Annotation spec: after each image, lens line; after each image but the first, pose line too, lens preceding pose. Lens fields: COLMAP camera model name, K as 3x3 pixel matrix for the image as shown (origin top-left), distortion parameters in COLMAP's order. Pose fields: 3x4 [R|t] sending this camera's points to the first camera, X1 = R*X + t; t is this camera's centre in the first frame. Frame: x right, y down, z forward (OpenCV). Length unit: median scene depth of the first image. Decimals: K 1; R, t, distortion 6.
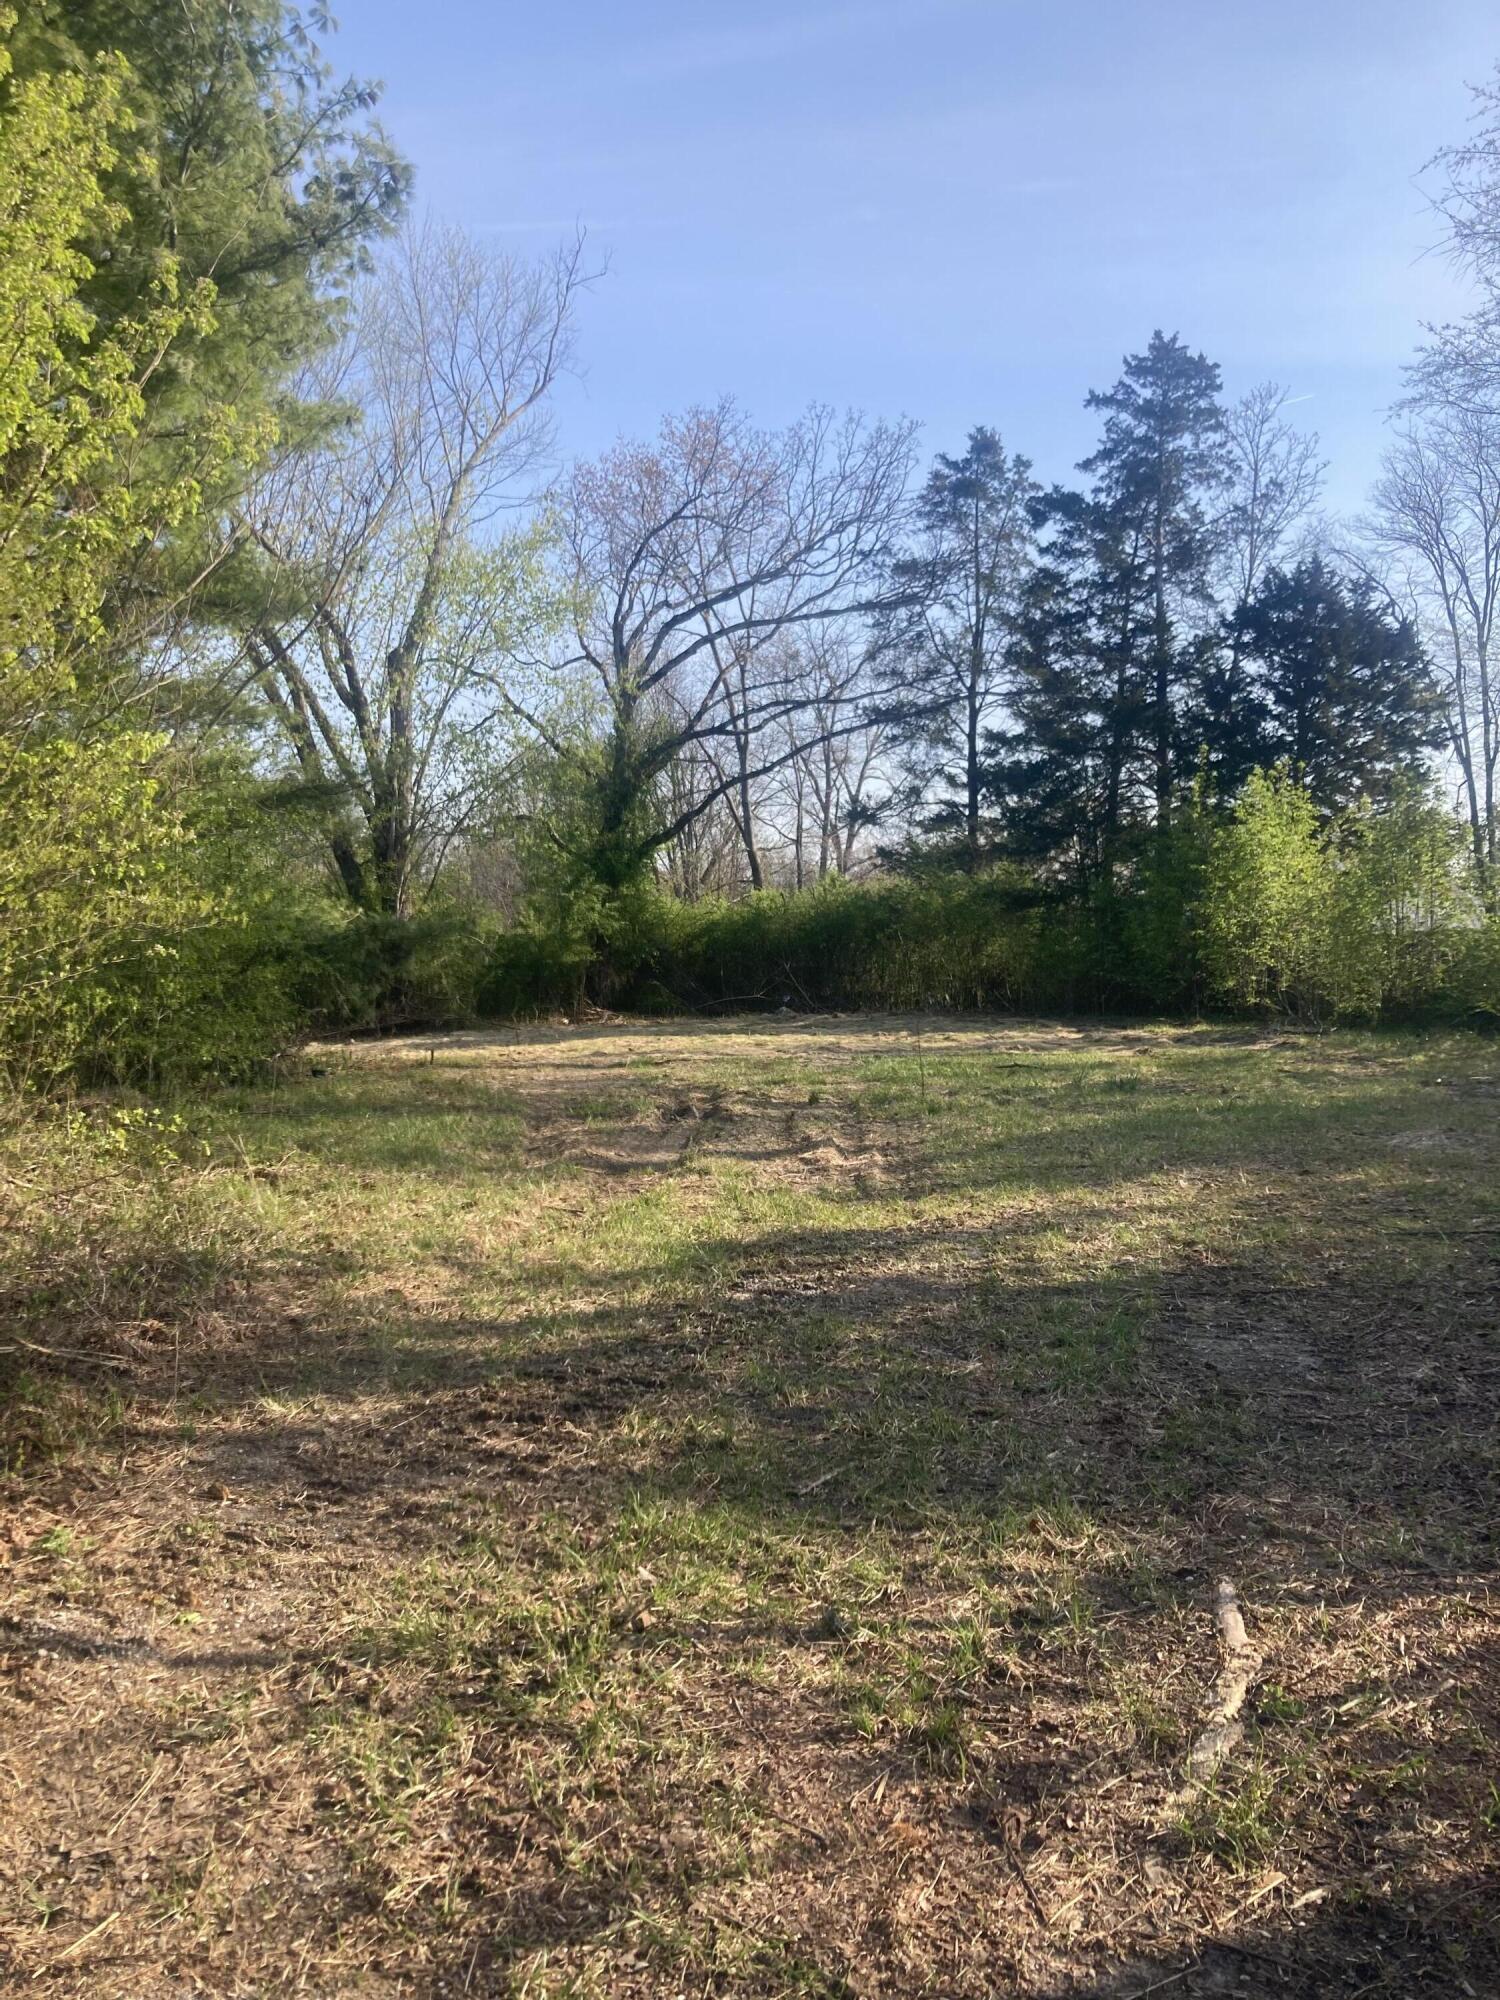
lens RADIAL K [[1631.6, 0, 750.0], [0, 1631.6, 1000.0], [0, 0, 1]] dist [-0.001824, -0.128757]
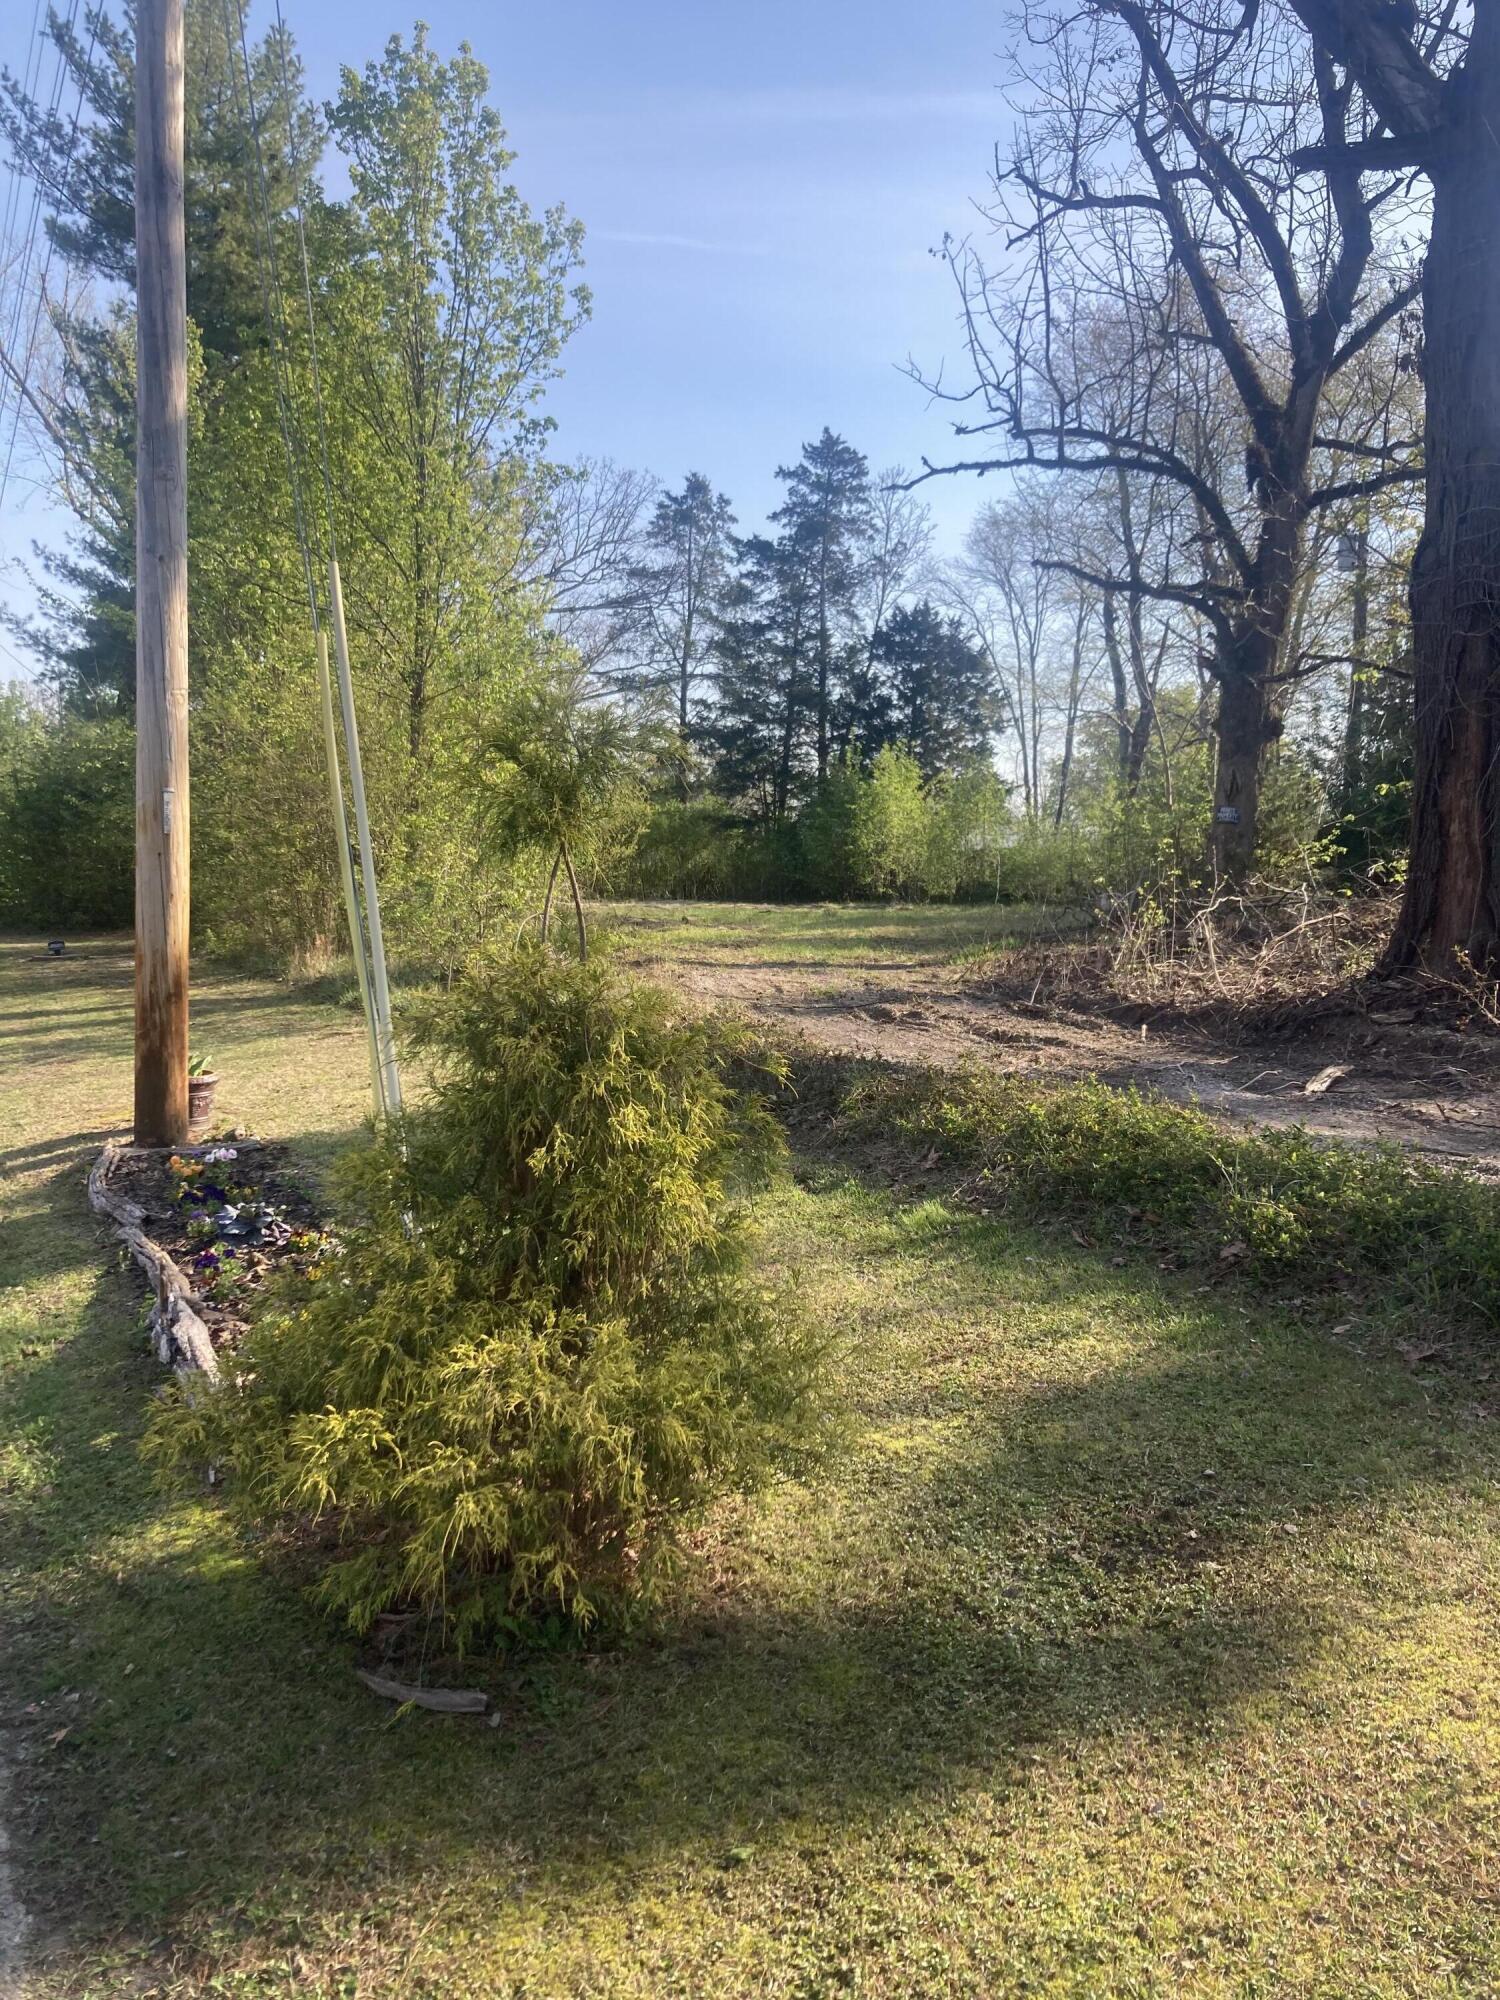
lens RADIAL K [[1631.6, 0, 750.0], [0, 1631.6, 1000.0], [0, 0, 1]] dist [-0.001824, -0.128757]
pose [[0.973229, 0.006322, 0.229753, -0.142105], [-0.018004, 0.998647, 0.048781, 0.024302], [-0.229133, -0.051612, 0.972026, -0.412328]]
